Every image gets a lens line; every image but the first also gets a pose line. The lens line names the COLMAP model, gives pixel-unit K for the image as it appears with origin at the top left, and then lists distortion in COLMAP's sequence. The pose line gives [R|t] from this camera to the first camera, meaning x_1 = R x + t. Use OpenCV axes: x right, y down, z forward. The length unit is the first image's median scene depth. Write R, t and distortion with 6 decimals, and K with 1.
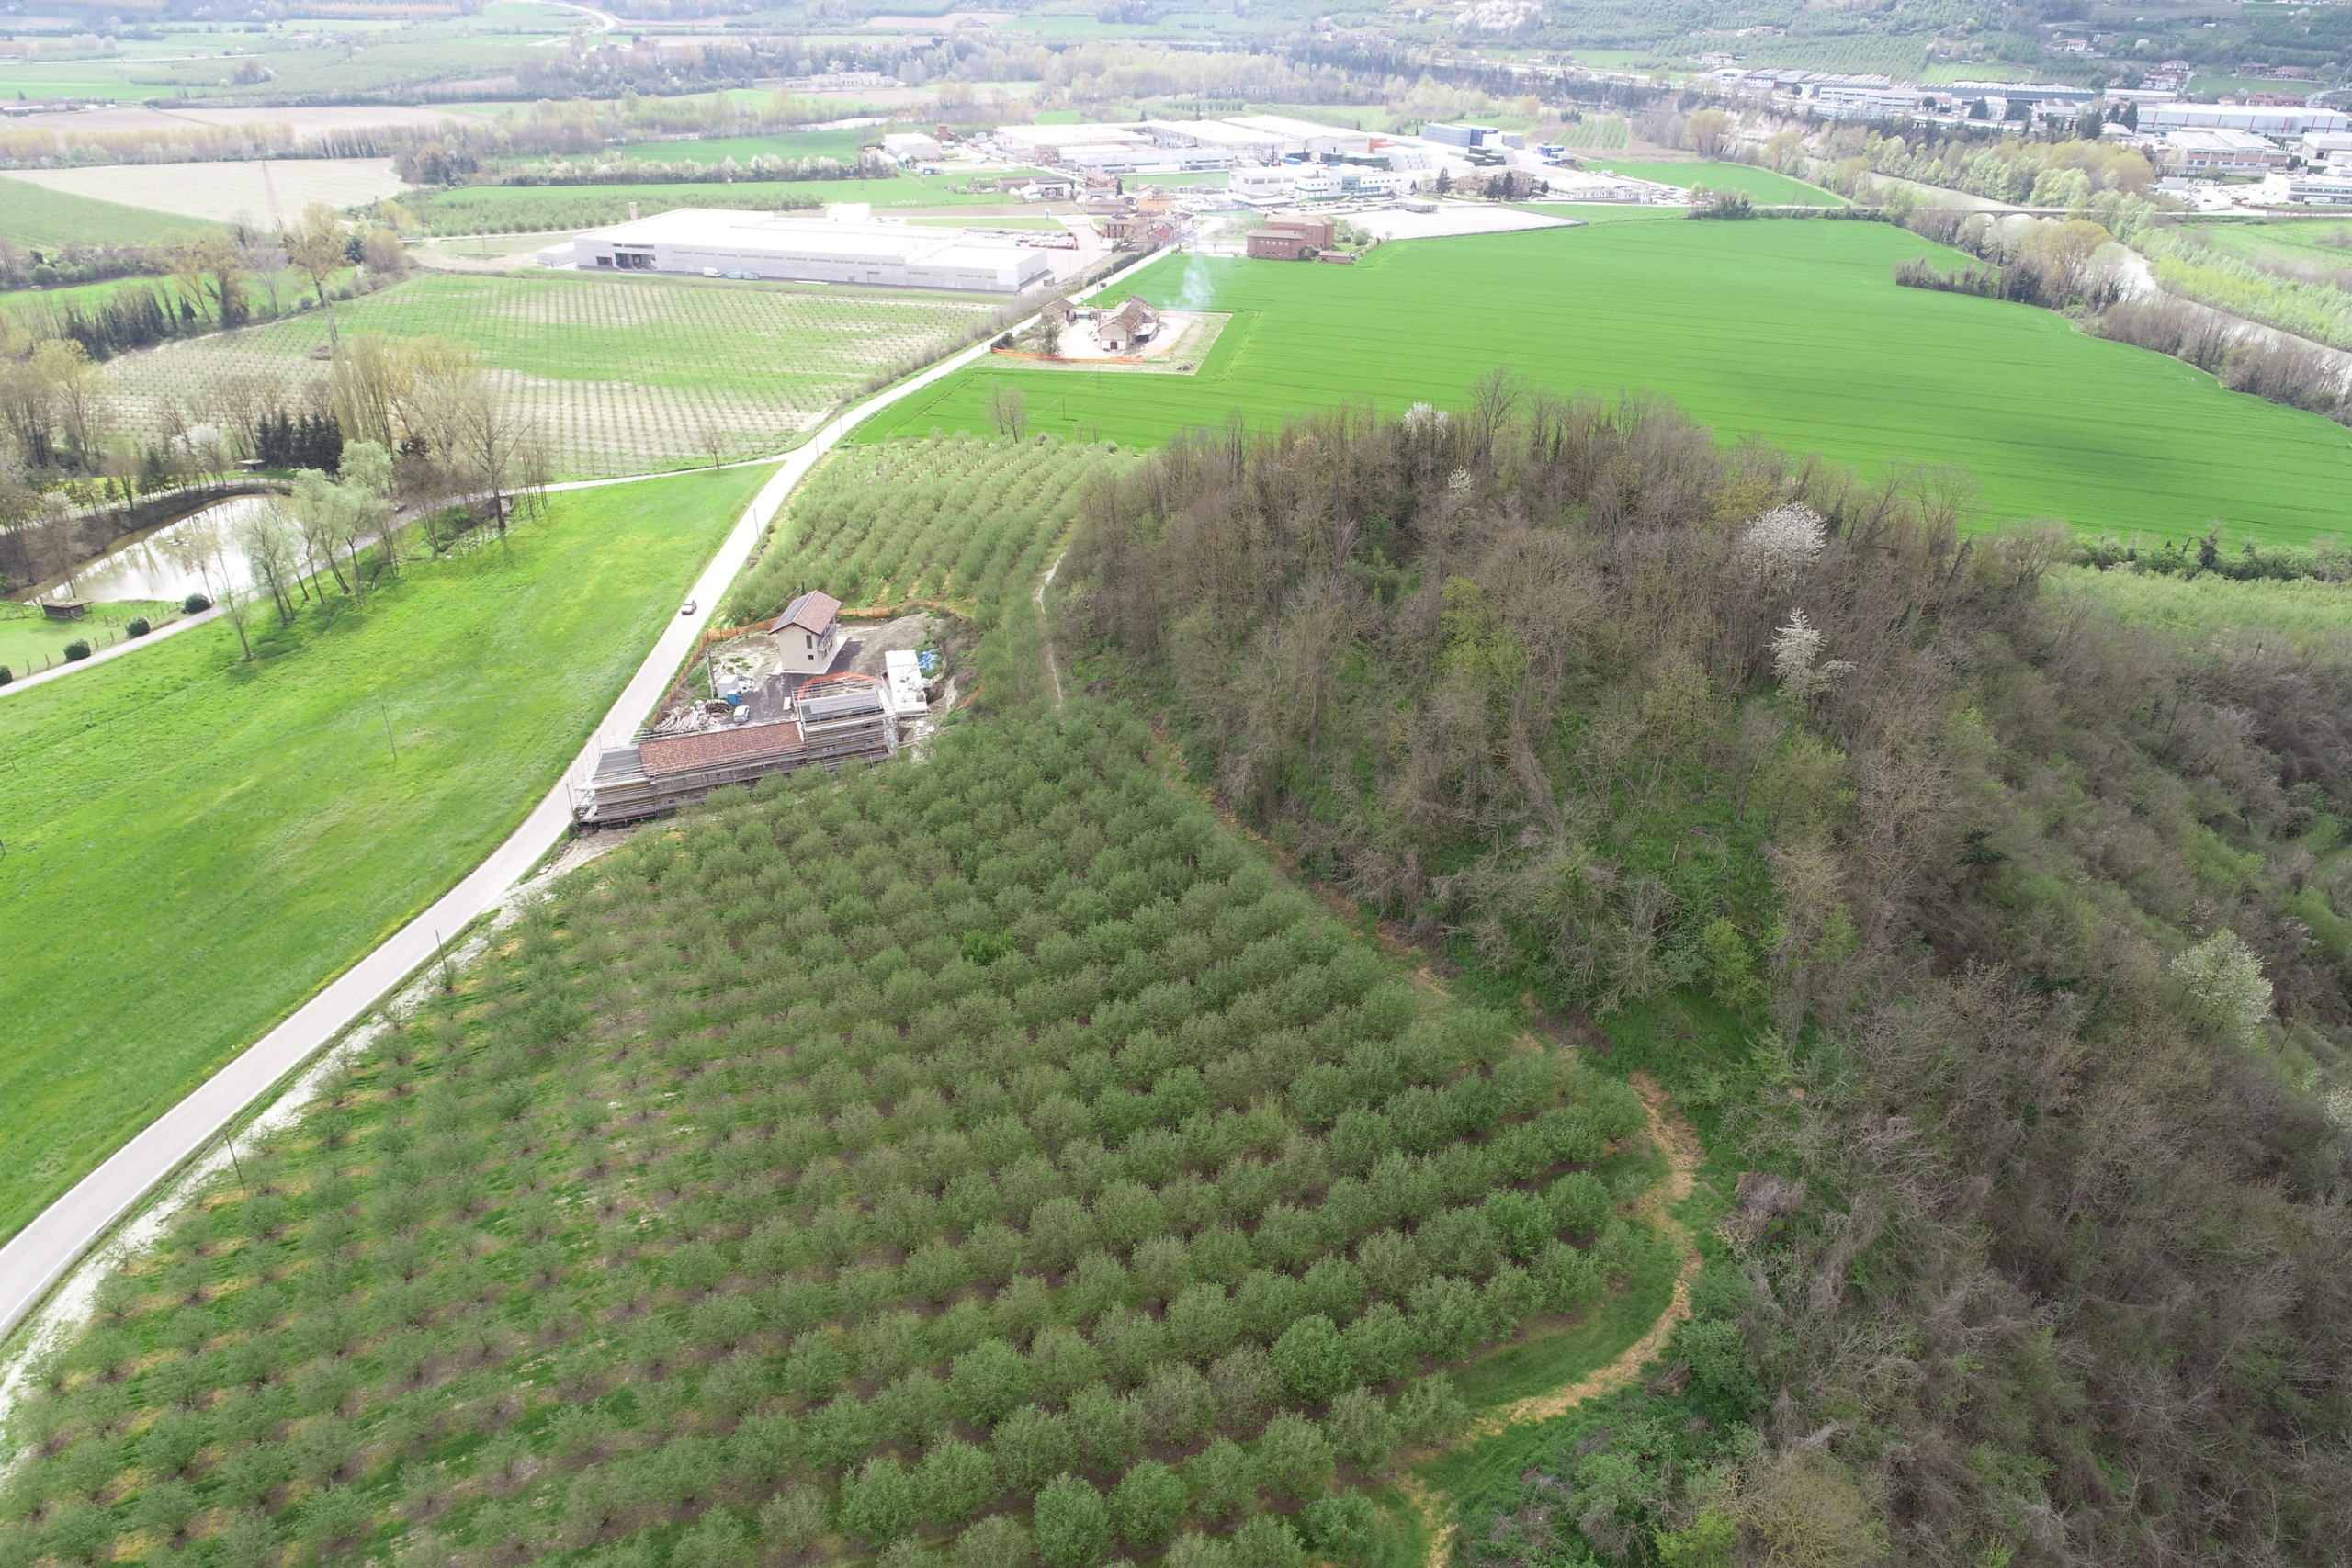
lens RADIAL K [[1595.4, 0, 1180.3], [0, 1595.4, 773.1], [0, 0, 1]] dist [0.003427, 0.000497]
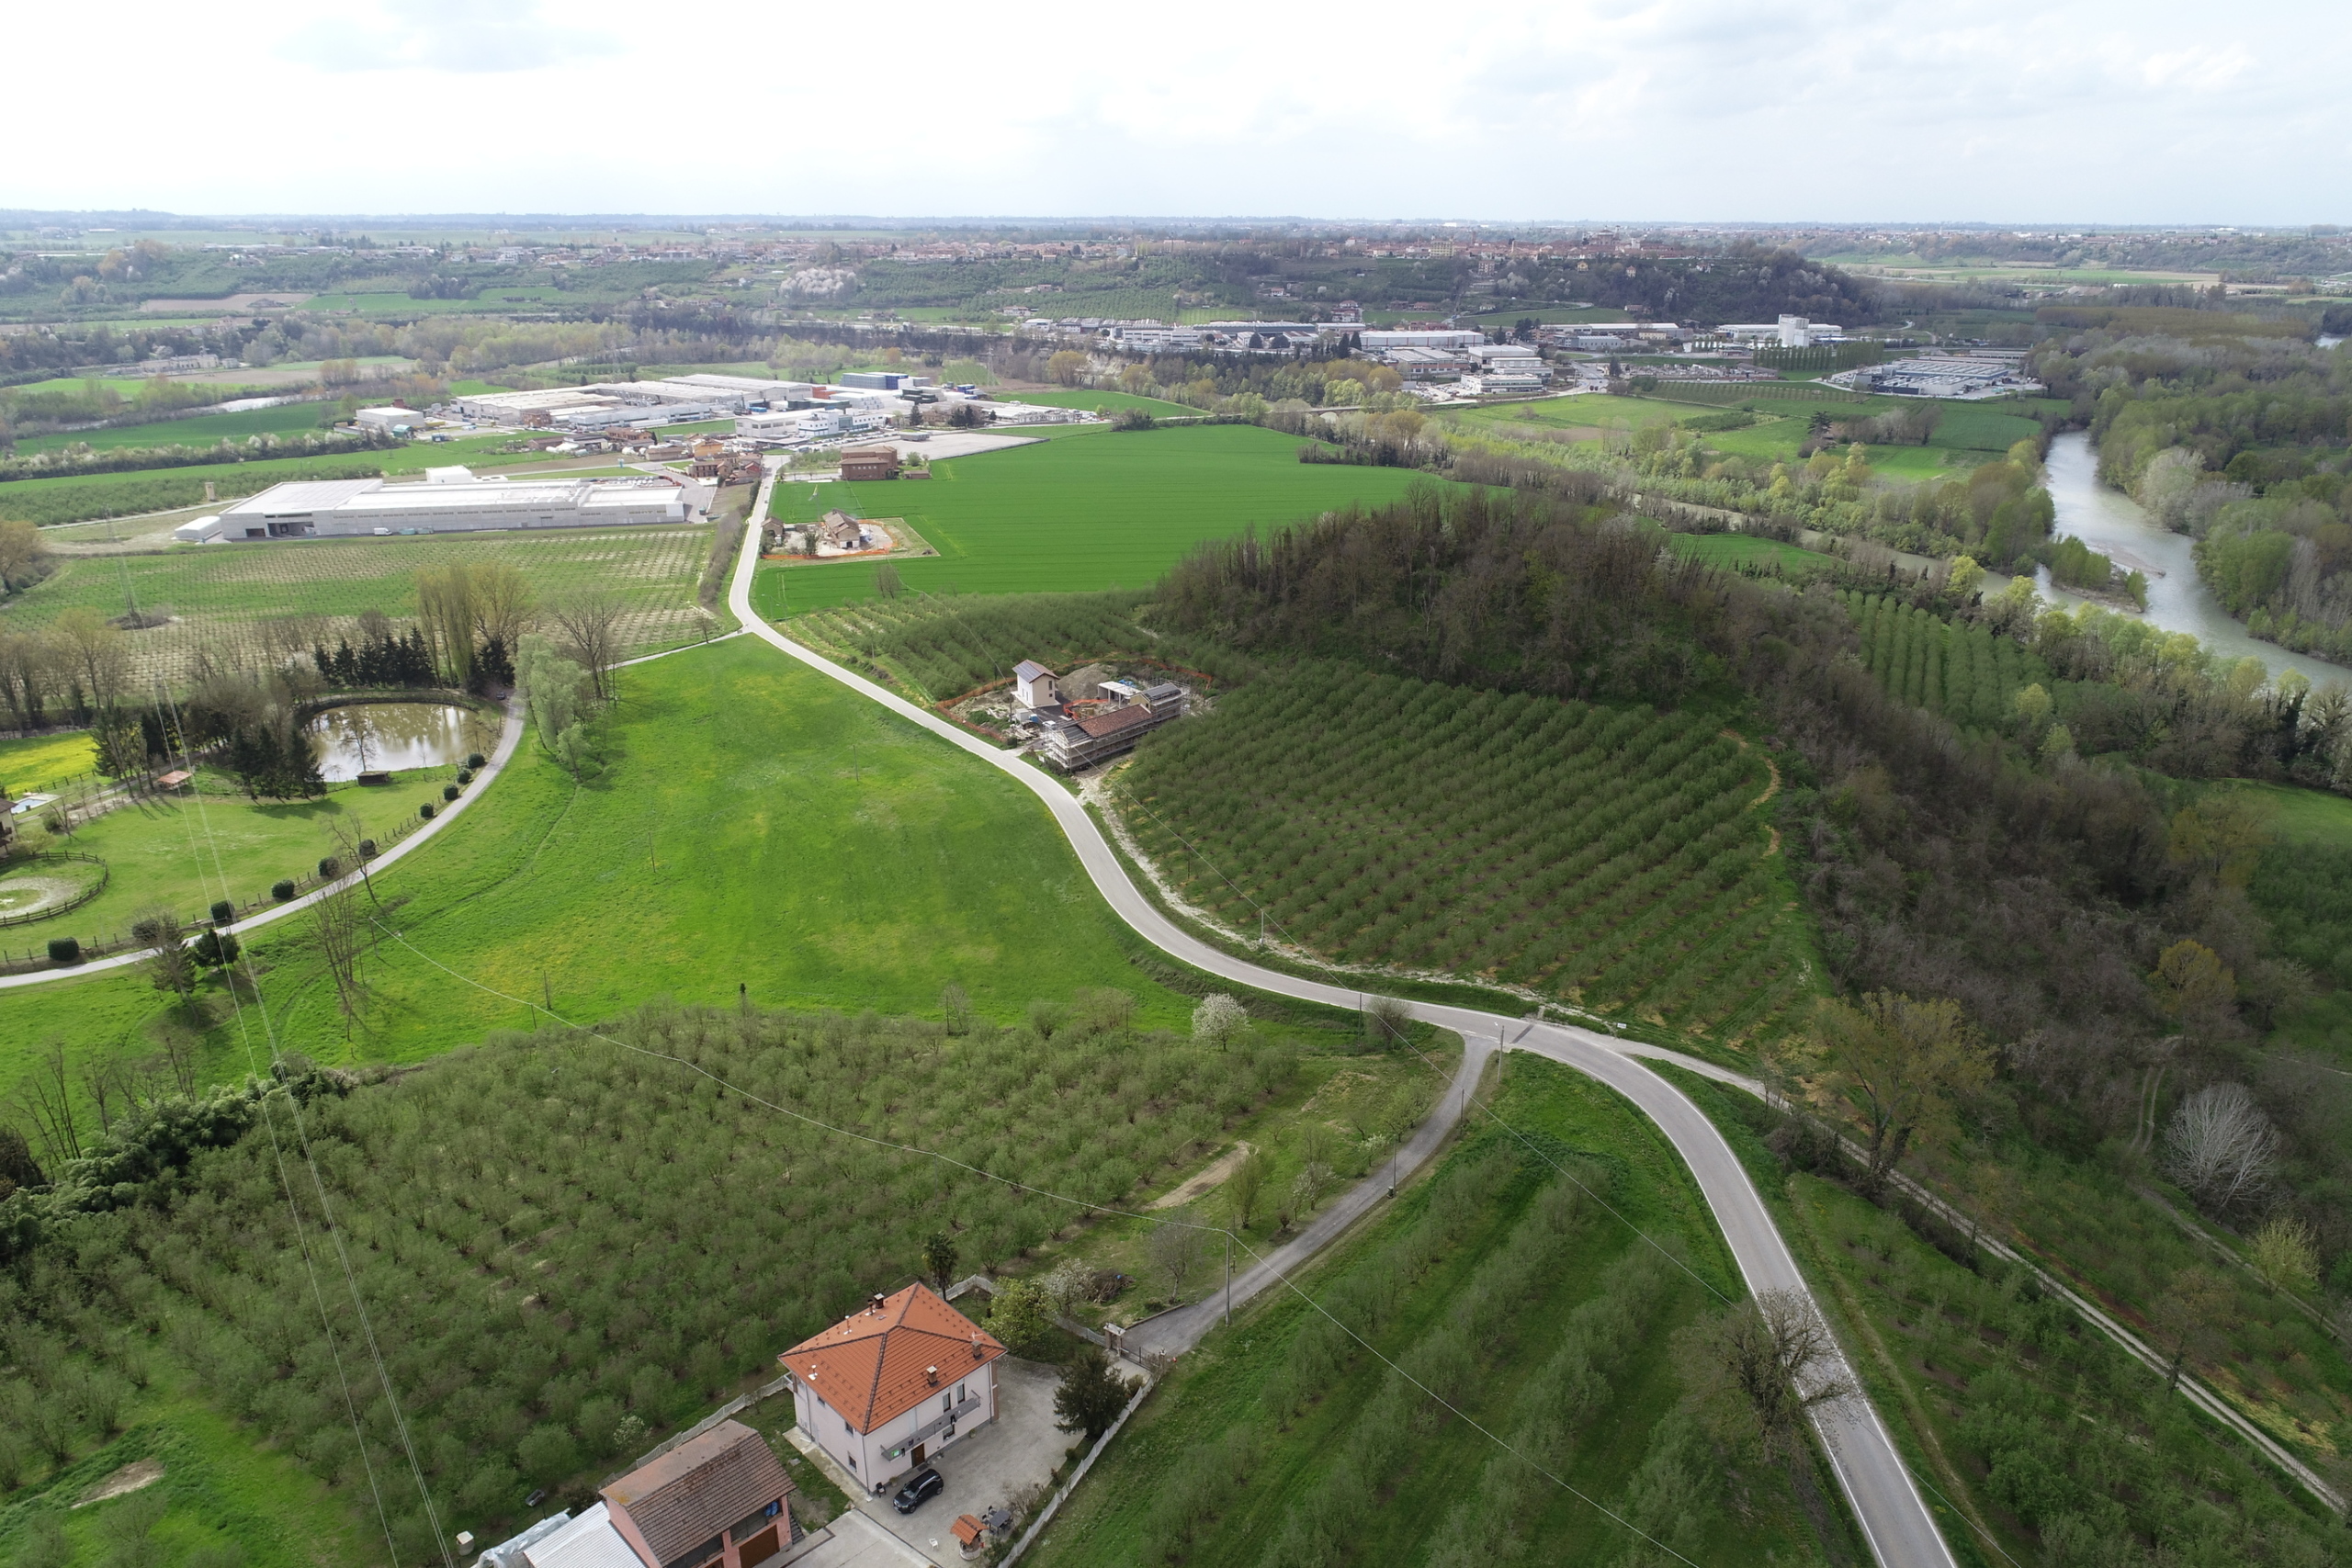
lens RADIAL K [[1595.4, 0, 1180.3], [0, 1595.4, 773.1], [0, 0, 1]] dist [0.003427, 0.000497]
pose [[0.891940, -0.158825, 0.423341, -0.196252], [0.216466, 0.972002, -0.091408, 0.043037], [-0.396971, 0.173170, 0.901347, -0.114482]]
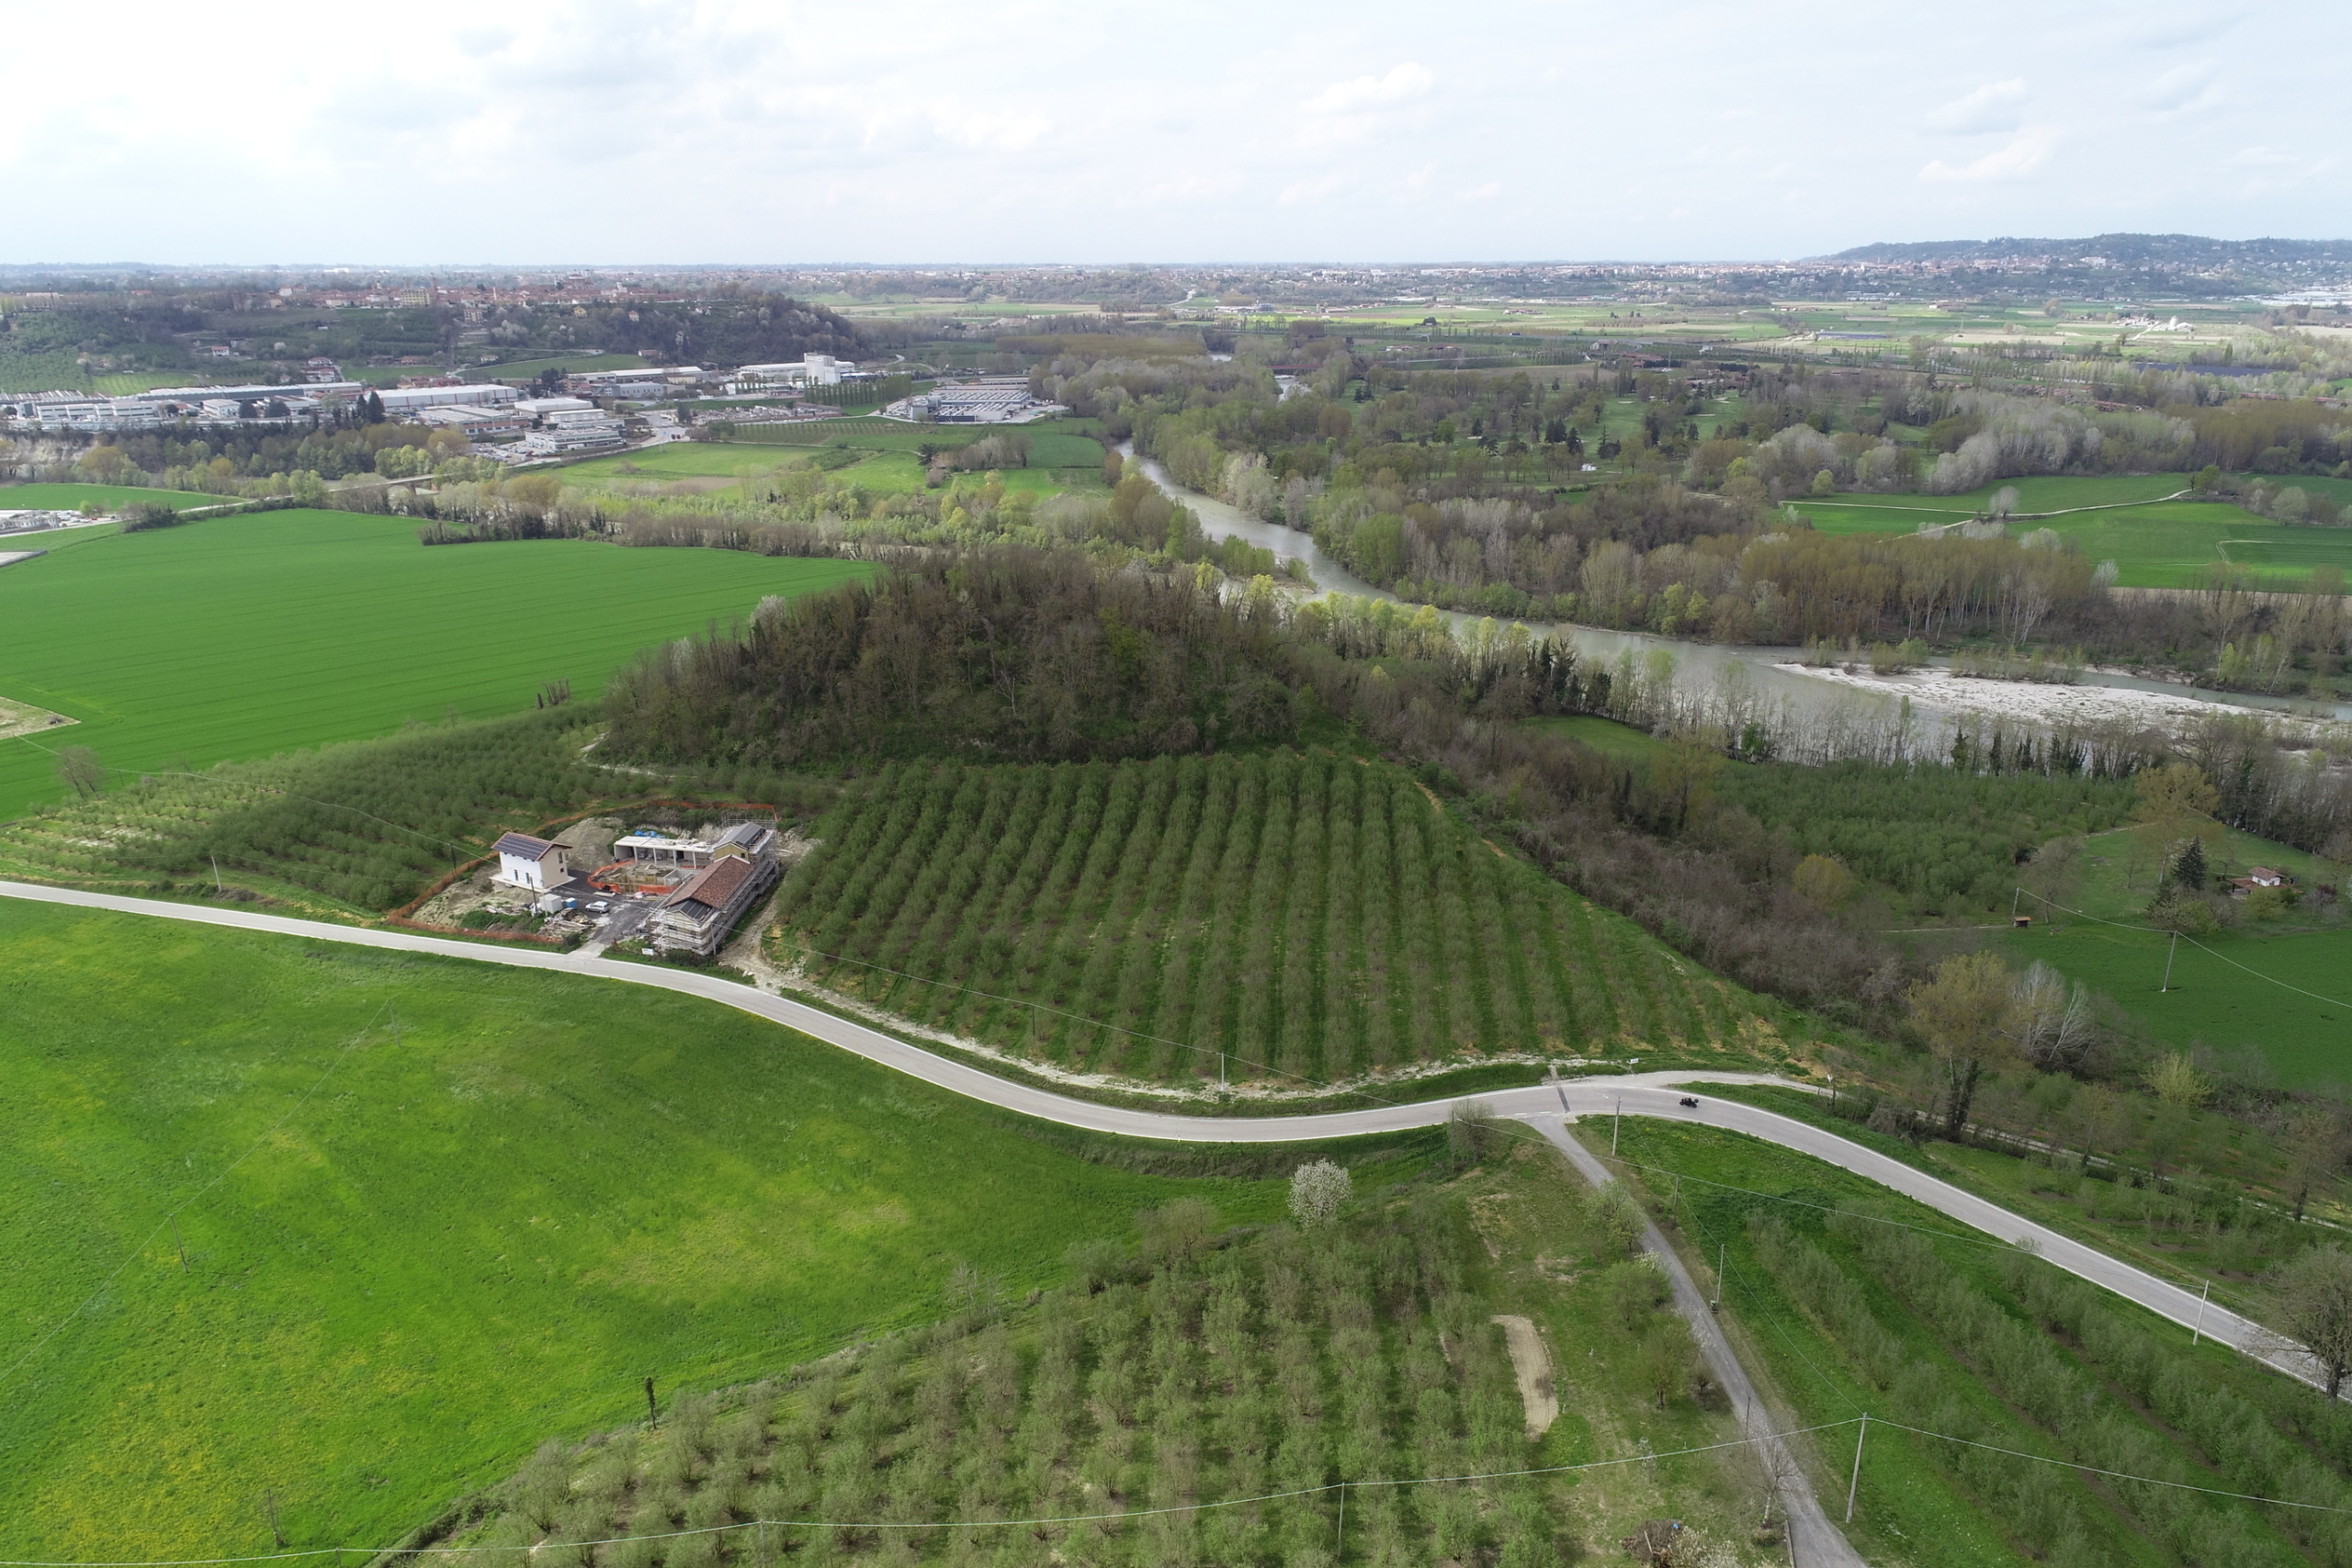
lens RADIAL K [[1595.4, 0, 1180.3], [0, 1595.4, 773.1], [0, 0, 1]] dist [0.003427, 0.000497]
pose [[0.448236, -0.289580, 0.845712, -0.256722], [0.422581, 0.902331, 0.084994, -0.010720], [-0.787725, 0.319284, 0.526828, -0.014294]]
